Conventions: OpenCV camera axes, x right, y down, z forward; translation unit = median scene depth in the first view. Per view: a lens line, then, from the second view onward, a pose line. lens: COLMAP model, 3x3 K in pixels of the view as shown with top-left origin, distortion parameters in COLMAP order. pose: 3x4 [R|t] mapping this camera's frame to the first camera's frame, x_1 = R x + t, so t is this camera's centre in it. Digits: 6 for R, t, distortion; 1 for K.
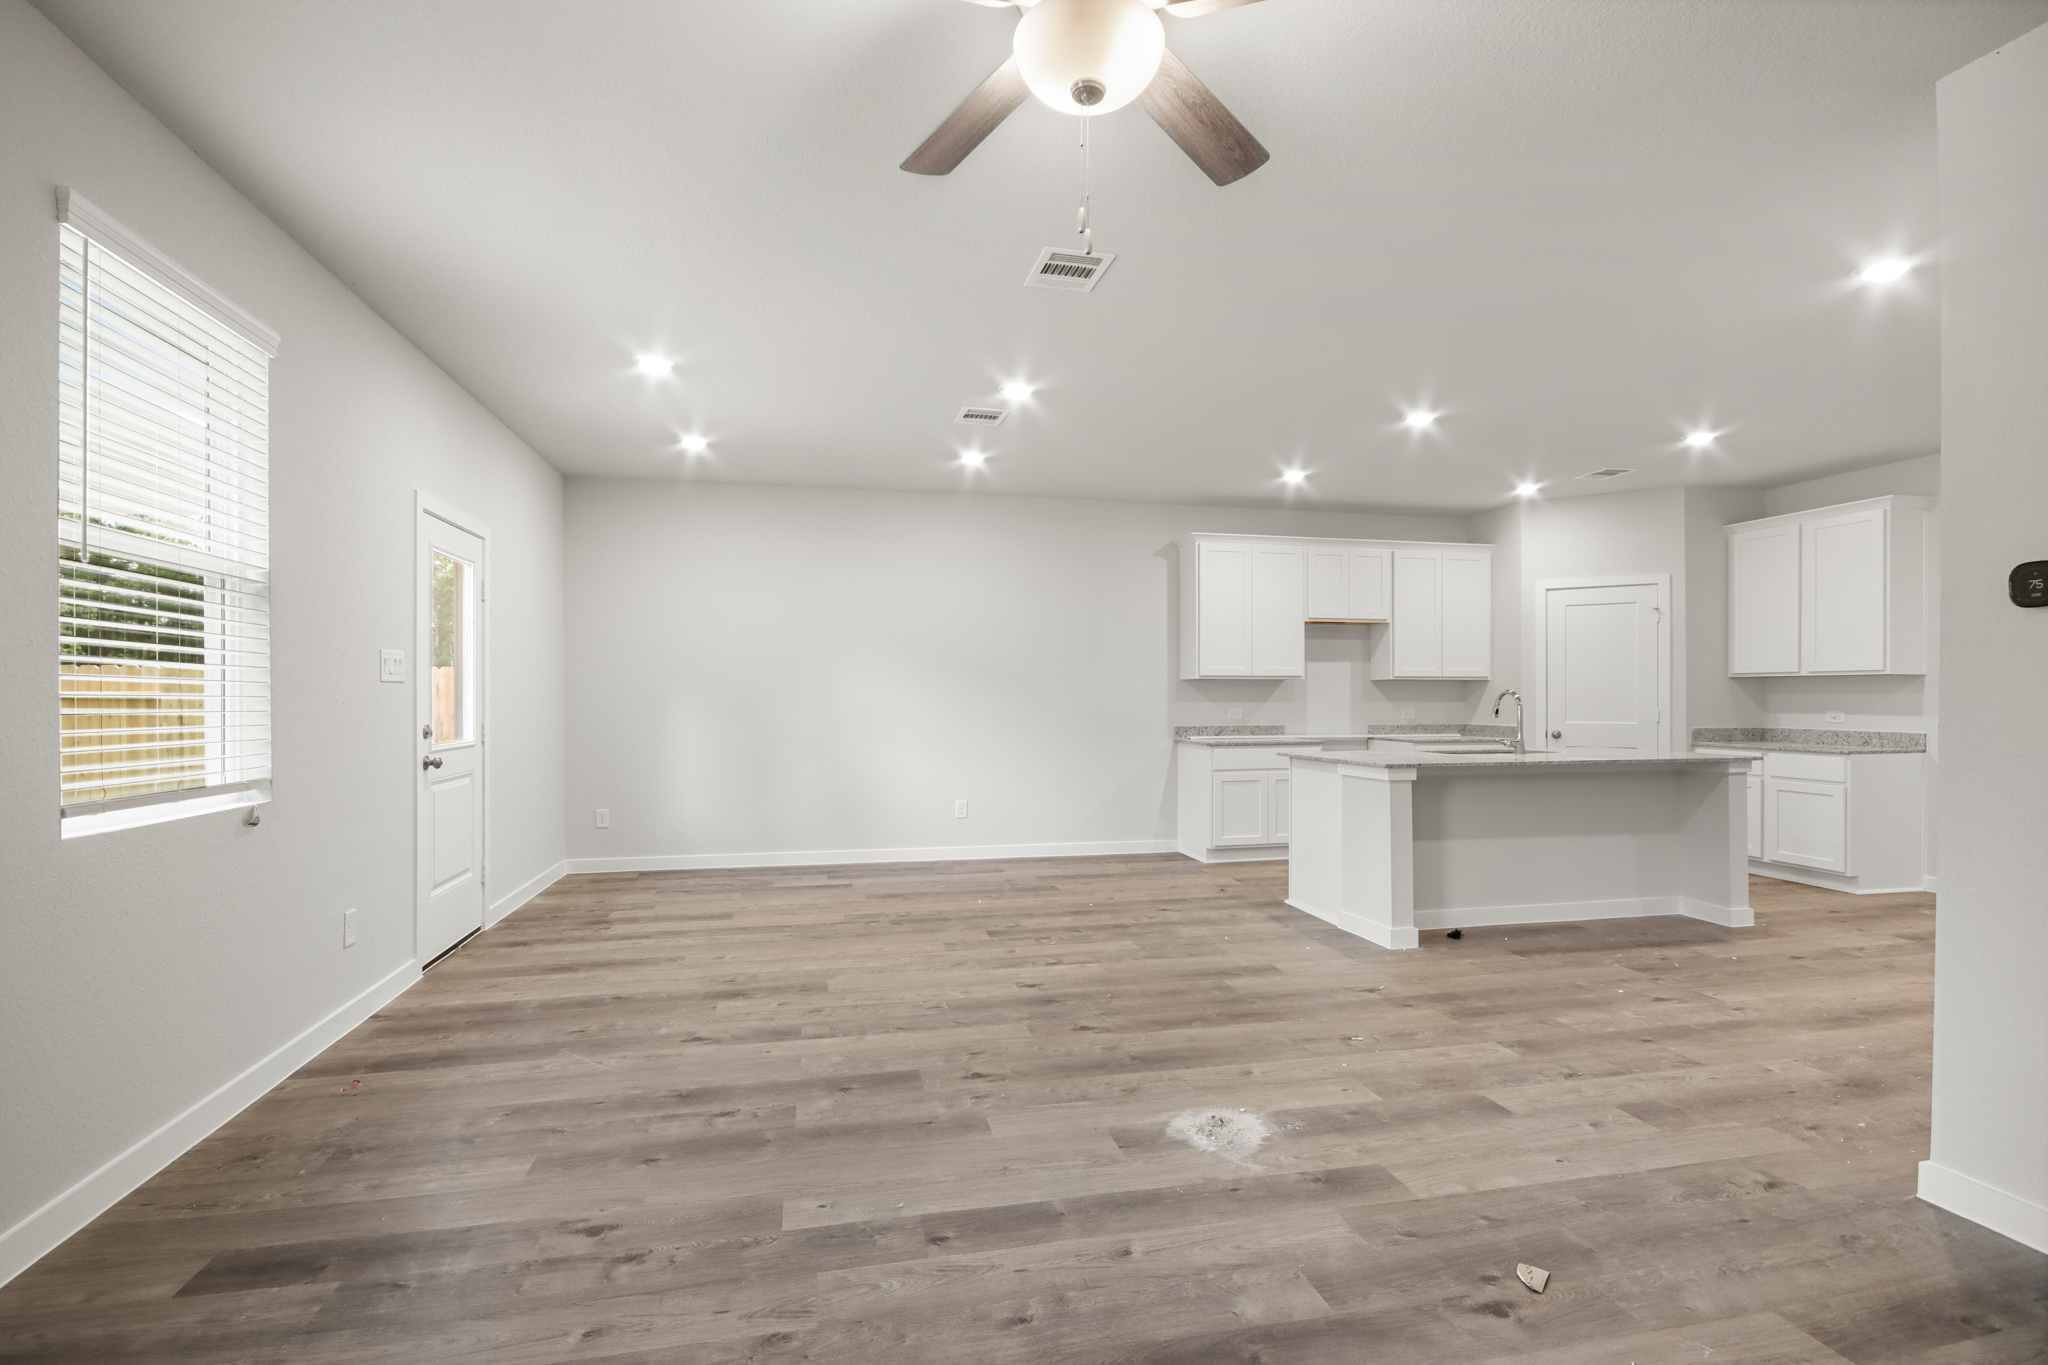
lens RADIAL K [[948.2, 0, 1022.7], [0, 948.2, 689.3], [0, 0, 1]] dist [-0.002949, -0.000781]
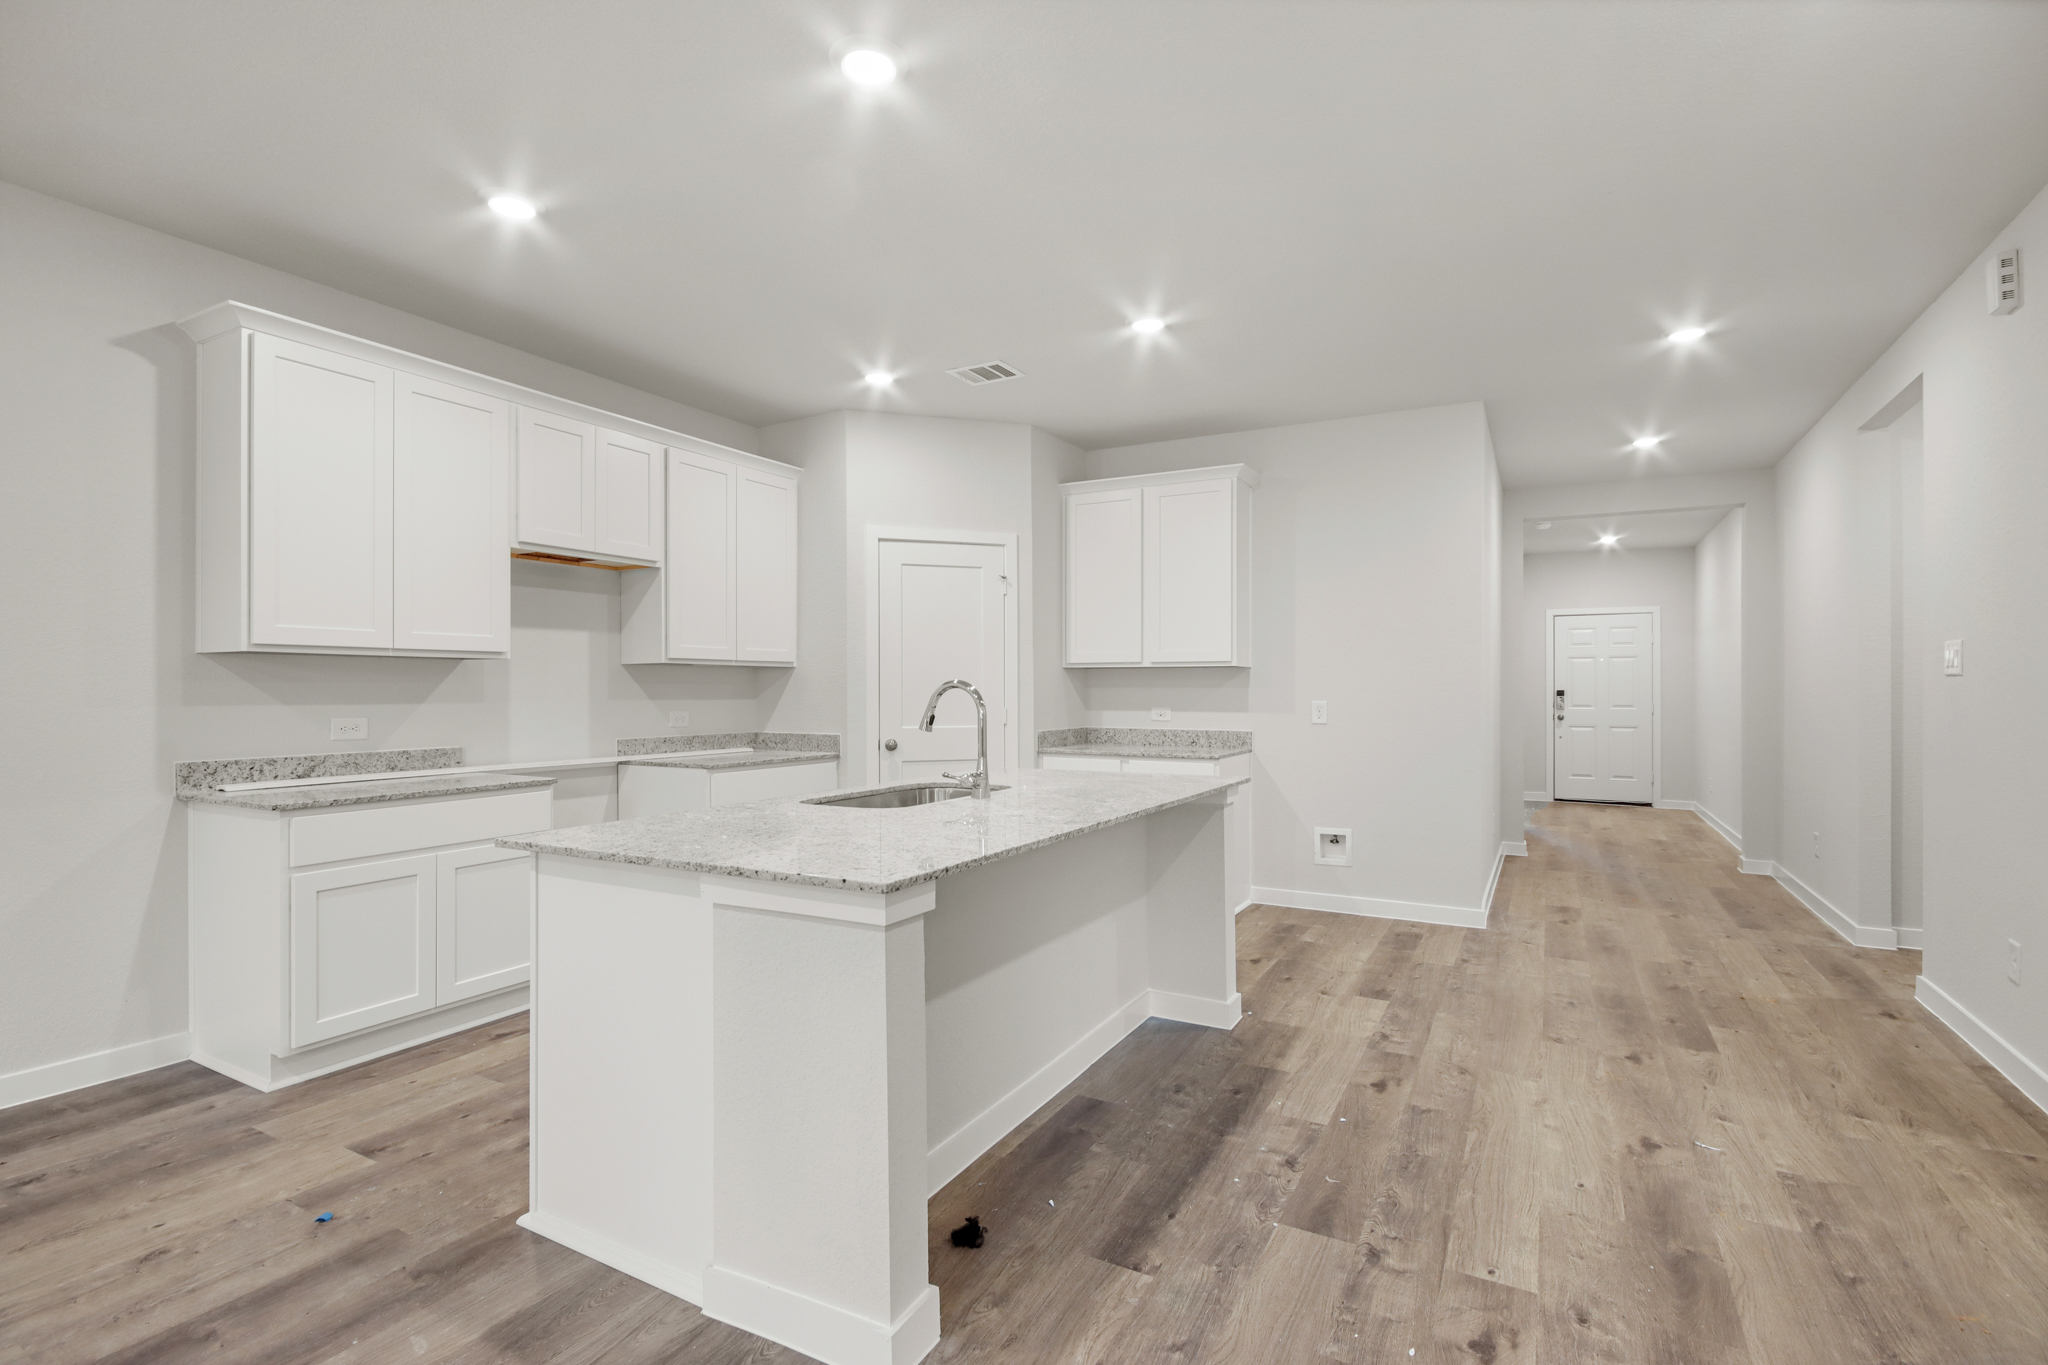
lens RADIAL K [[948.2, 0, 1022.7], [0, 948.2, 689.3], [0, 0, 1]] dist [-0.002949, -0.000781]
pose [[0.657312, 0.000402, 0.753619, 0.093829], [-0.005678, 0.999974, 0.004419, 0.002428], [-0.753597, -0.007184, 0.657297, 0.459095]]
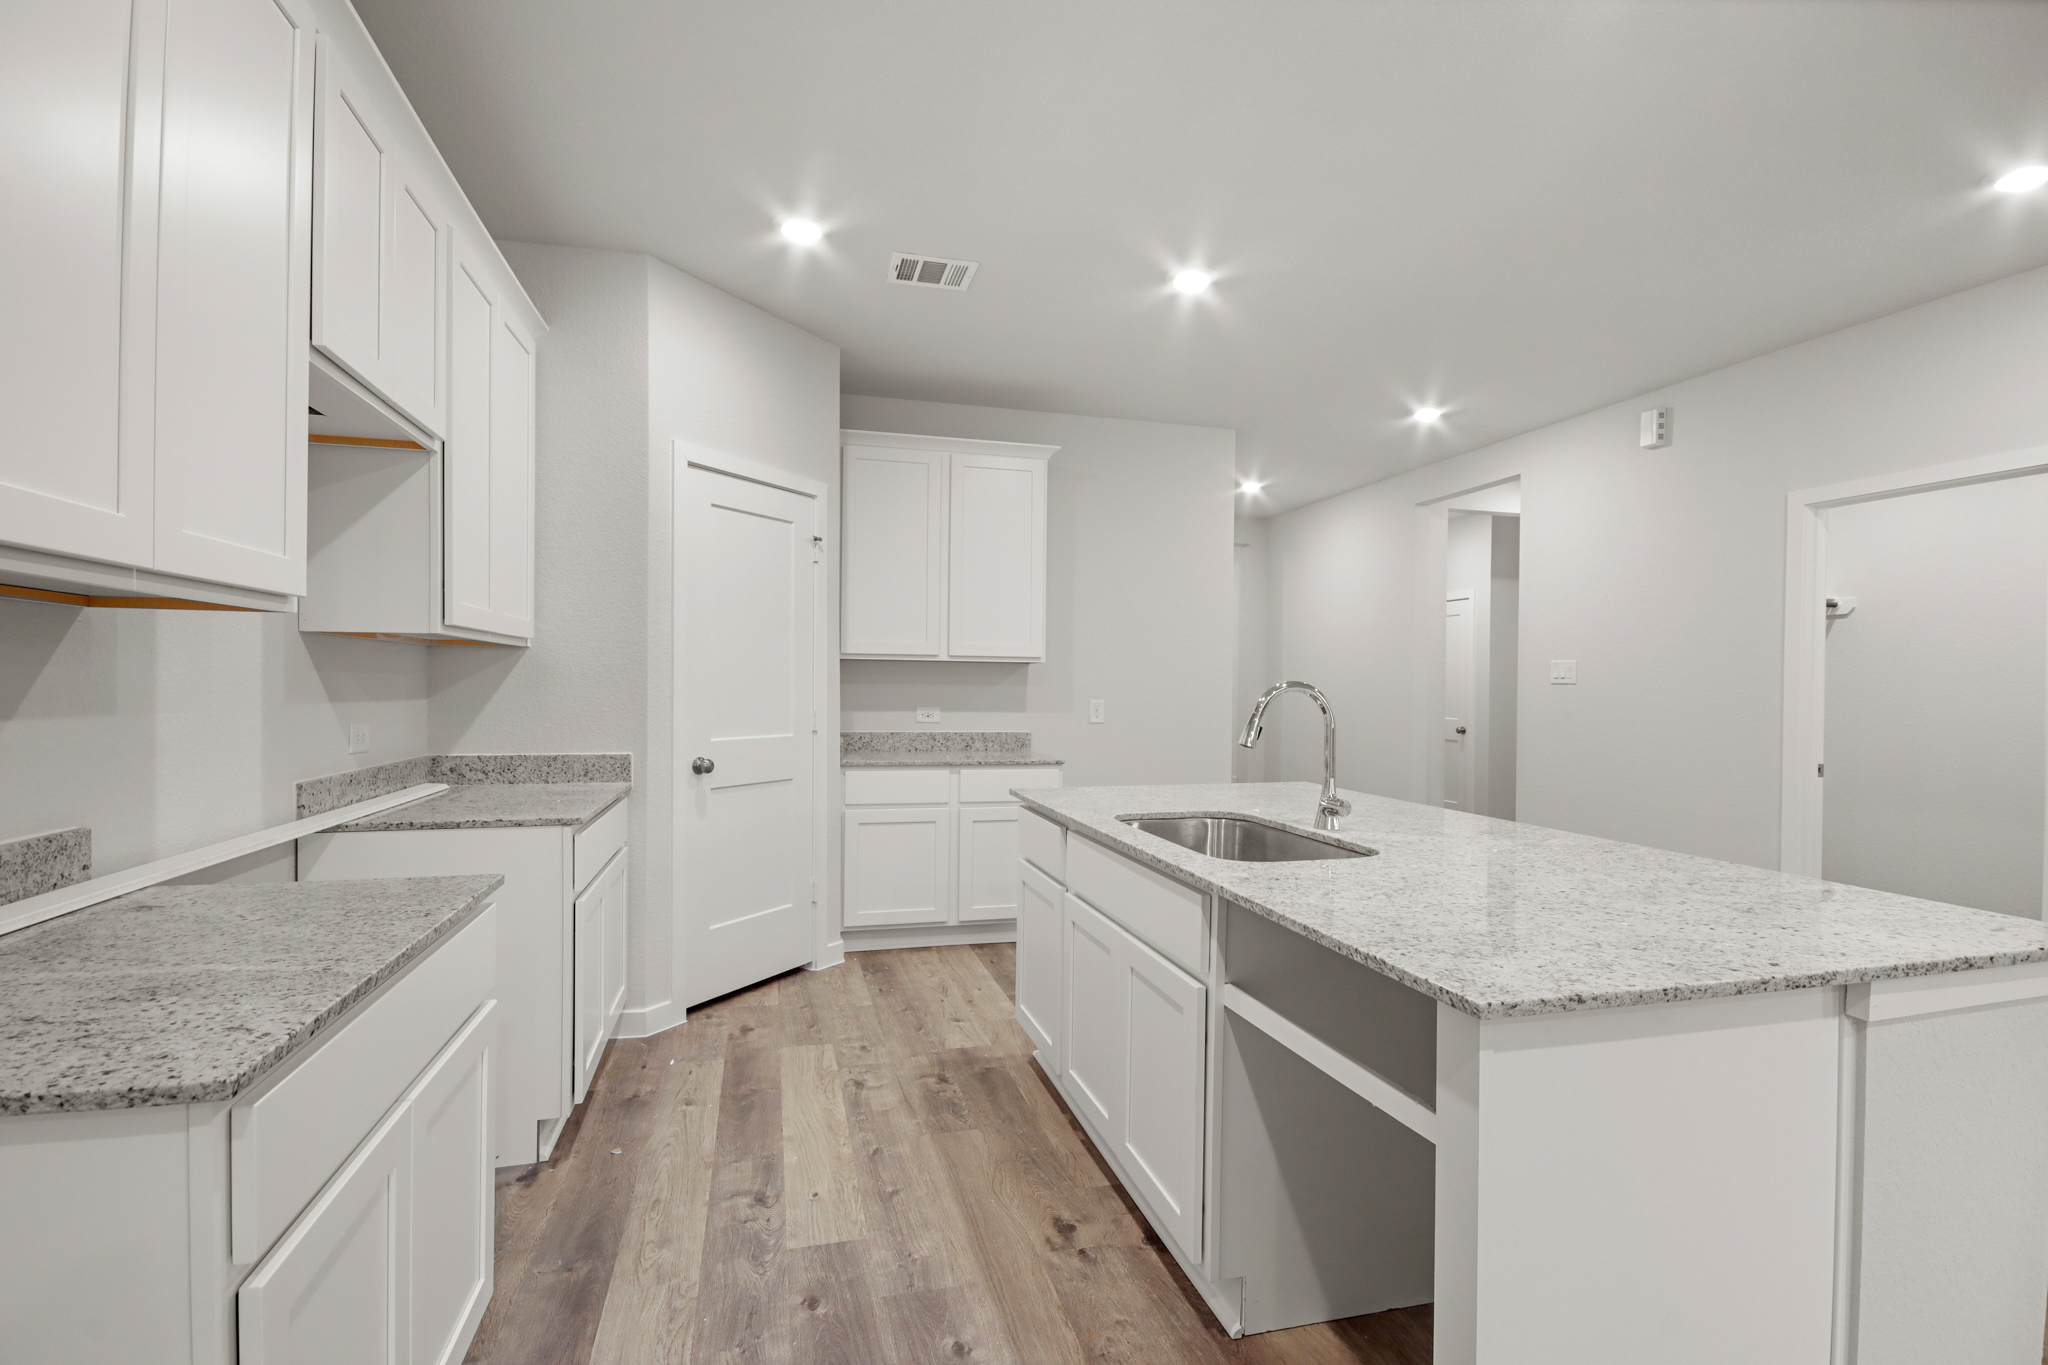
lens RADIAL K [[966.4, 0, 1024.9], [0, 966.4, 669.1], [0, 0, 1]] dist [0.001351, -0.000515]
pose [[-0.046072, 0.017462, 0.998785, 0.062951], [-0.017036, 0.999688, -0.018264, 0.004398], [-0.998793, -0.017857, -0.045760, 0.854705]]
